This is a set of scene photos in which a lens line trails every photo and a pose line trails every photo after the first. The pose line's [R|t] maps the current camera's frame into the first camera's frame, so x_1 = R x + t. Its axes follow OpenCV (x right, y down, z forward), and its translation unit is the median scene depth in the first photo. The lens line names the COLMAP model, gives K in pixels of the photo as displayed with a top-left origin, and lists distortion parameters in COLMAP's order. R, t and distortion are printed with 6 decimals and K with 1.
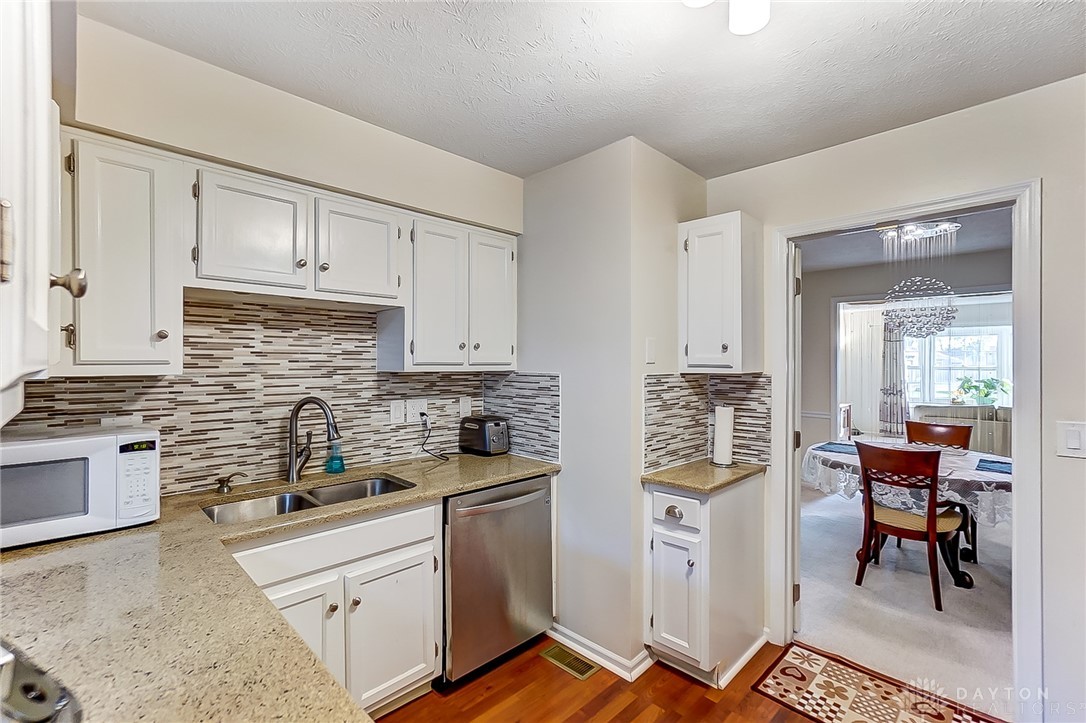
lens RADIAL K [[477.0, 0, 543.0], [0, 477.0, 361.5], [0, 0, 1]] dist [-0.002913, -0.000515]
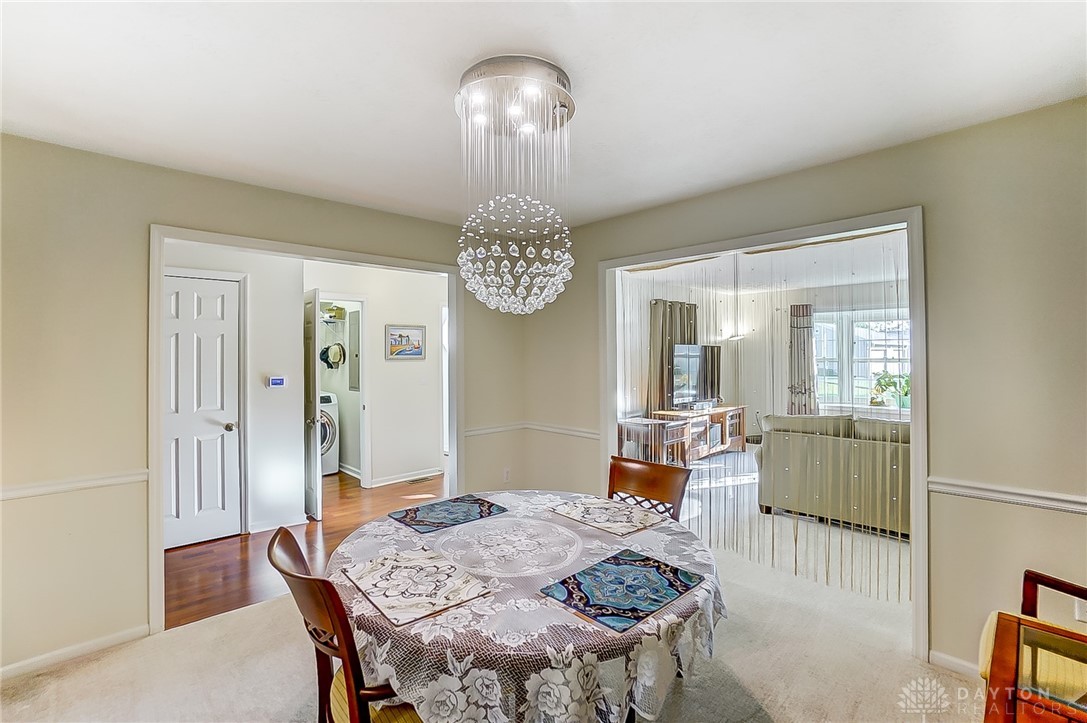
lens RADIAL K [[477.4, 0, 543.5], [0, 477.4, 361.5], [0, 0, 1]] dist [-0.002913, -0.000515]
pose [[0.999811, -0.010368, -0.016443, 1.092359], [0.010591, 0.999852, 0.013577, -0.002538], [0.016299, -0.013749, 0.999773, 0.632429]]
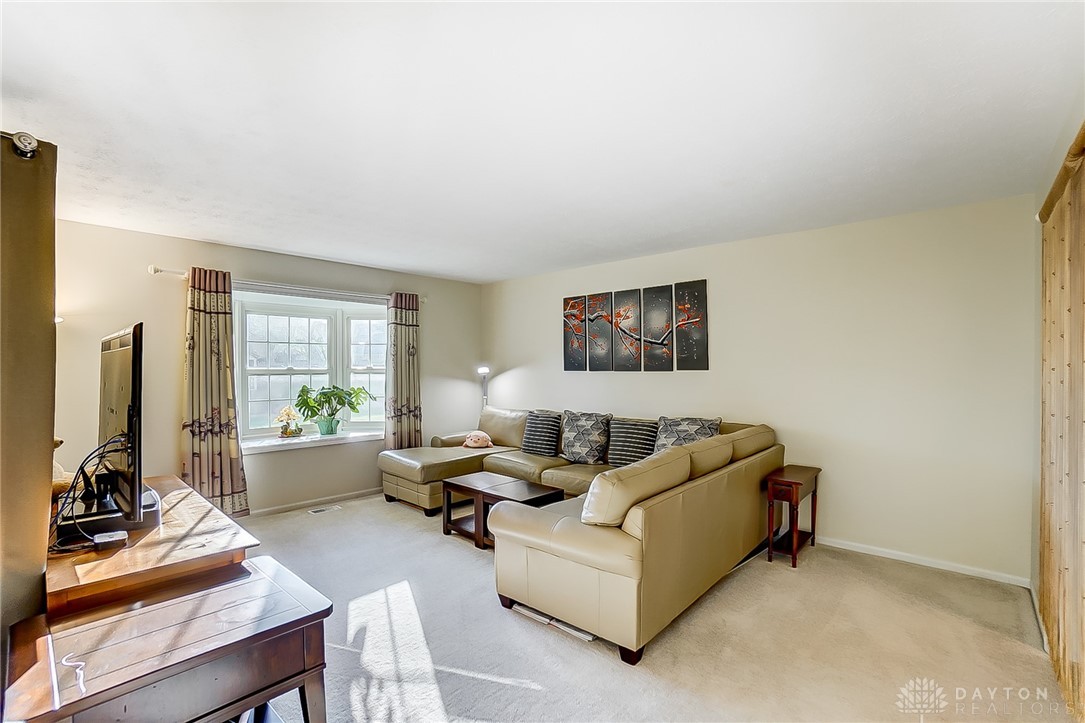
lens RADIAL K [[476.6, 0, 542.5], [0, 476.6, 361.5], [0, 0, 1]] dist [-0.002913, -0.000515]
pose [[-0.058739, 0.001560, 0.998272, 0.973623], [0.001681, 0.999998, -0.001464, 0.013604], [-0.998272, 0.001592, -0.058741, 2.542148]]
